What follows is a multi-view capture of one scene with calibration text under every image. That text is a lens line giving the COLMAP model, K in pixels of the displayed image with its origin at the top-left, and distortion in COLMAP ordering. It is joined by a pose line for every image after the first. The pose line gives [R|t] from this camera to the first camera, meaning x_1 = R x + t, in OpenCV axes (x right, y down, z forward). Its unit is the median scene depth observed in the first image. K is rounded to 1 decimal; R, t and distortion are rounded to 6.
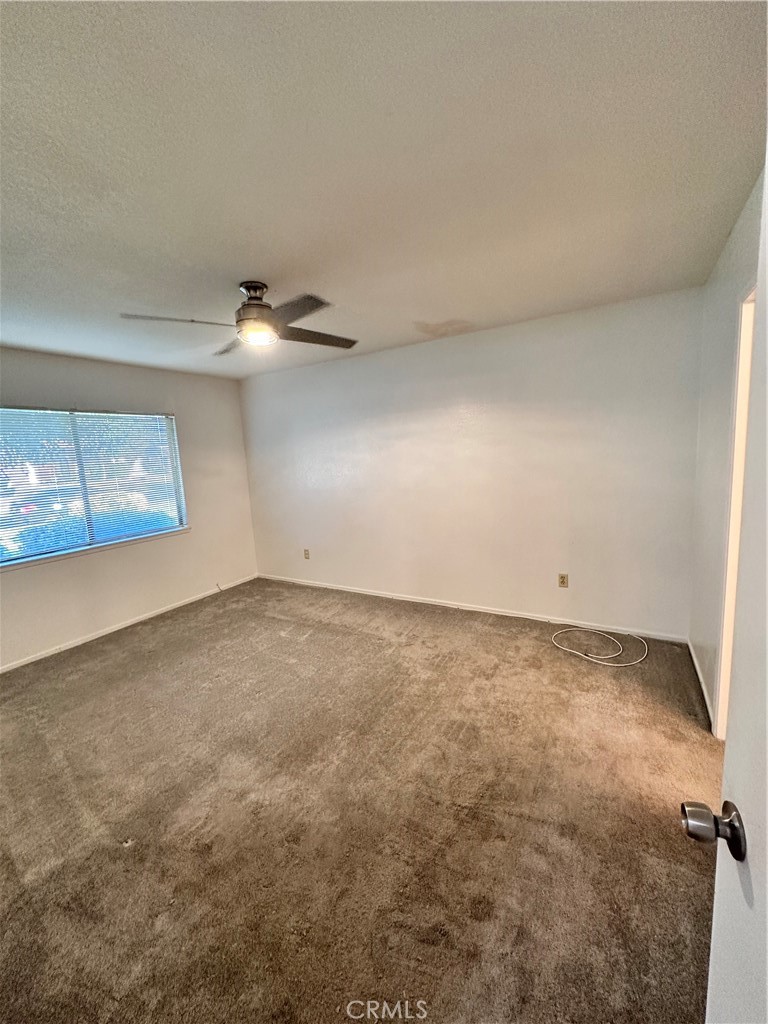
lens RADIAL K [[409.6, 0, 382.7], [0, 409.6, 520.2], [0, 0, 1]] dist [-0.005812, 0.001613]
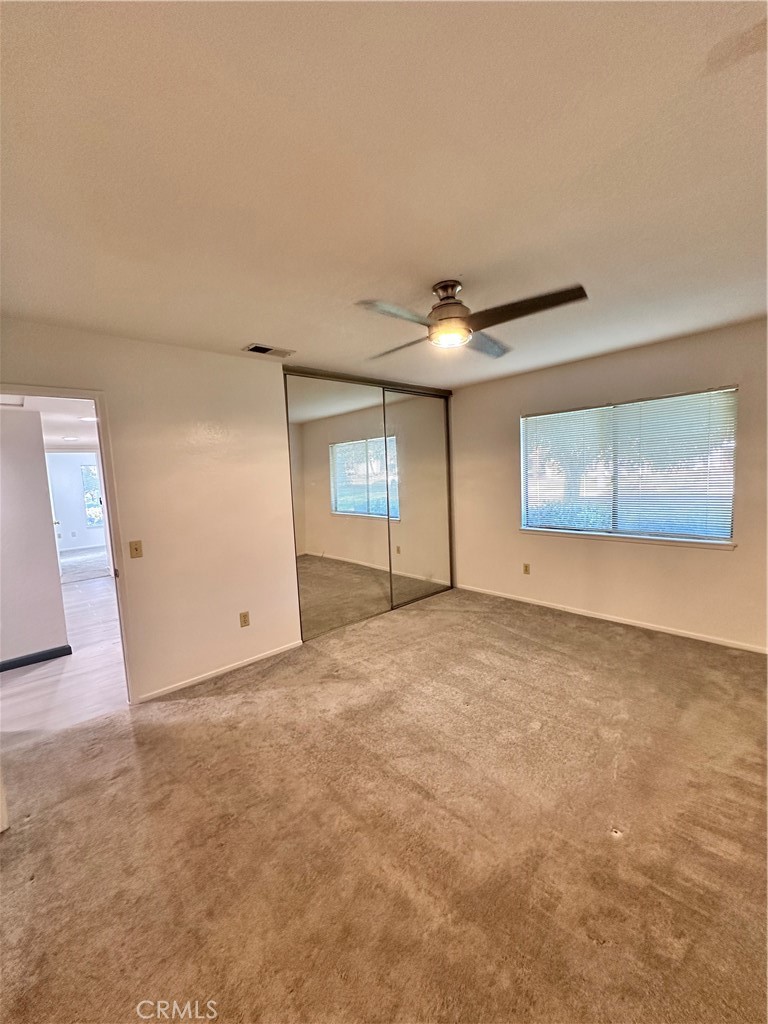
lens RADIAL K [[409.6, 0, 382.0], [0, 409.6, 512.4], [0, 0, 1]] dist [-0.005812, 0.001613]
pose [[-0.299708, 0.162619, -0.940069, 1.333377], [-0.087788, 0.976484, 0.196906, -0.440313], [0.949983, 0.141541, -0.278384, 2.244856]]
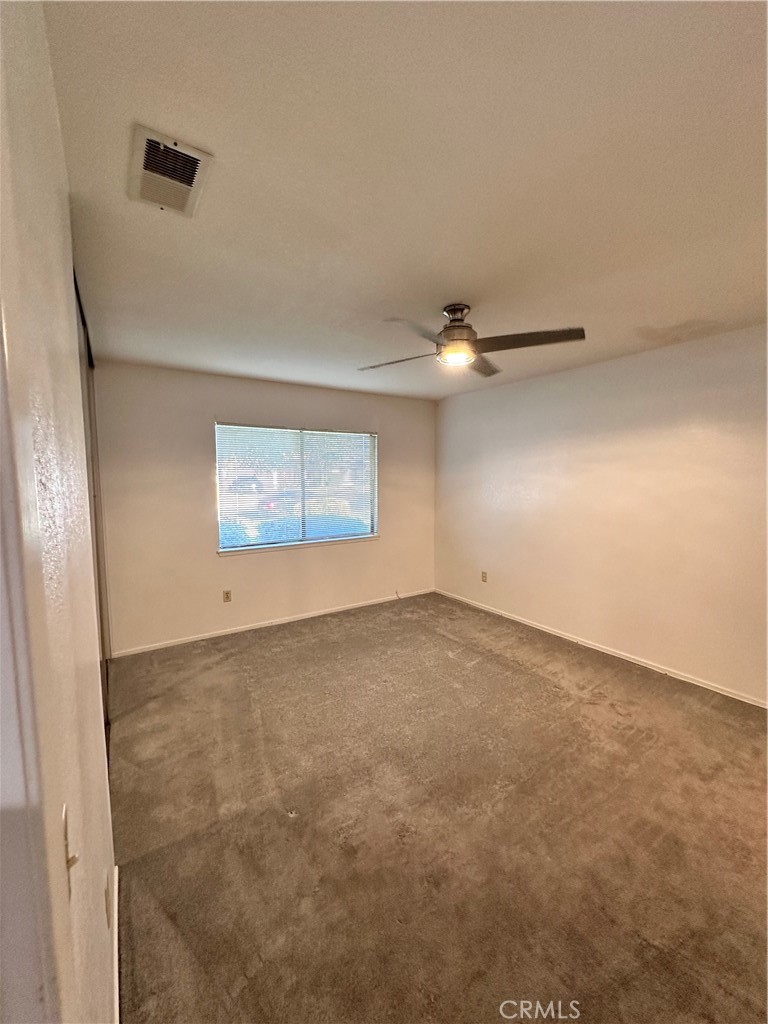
lens RADIAL K [[409.6, 0, 386.5], [0, 409.6, 514.2], [0, 0, 1]] dist [-0.005812, 0.001613]
pose [[0.902066, 0.089802, -0.422153, 0.001662], [-0.114664, 0.992828, -0.033819, -0.007489], [0.416089, 0.078913, 0.905894, 0.032050]]
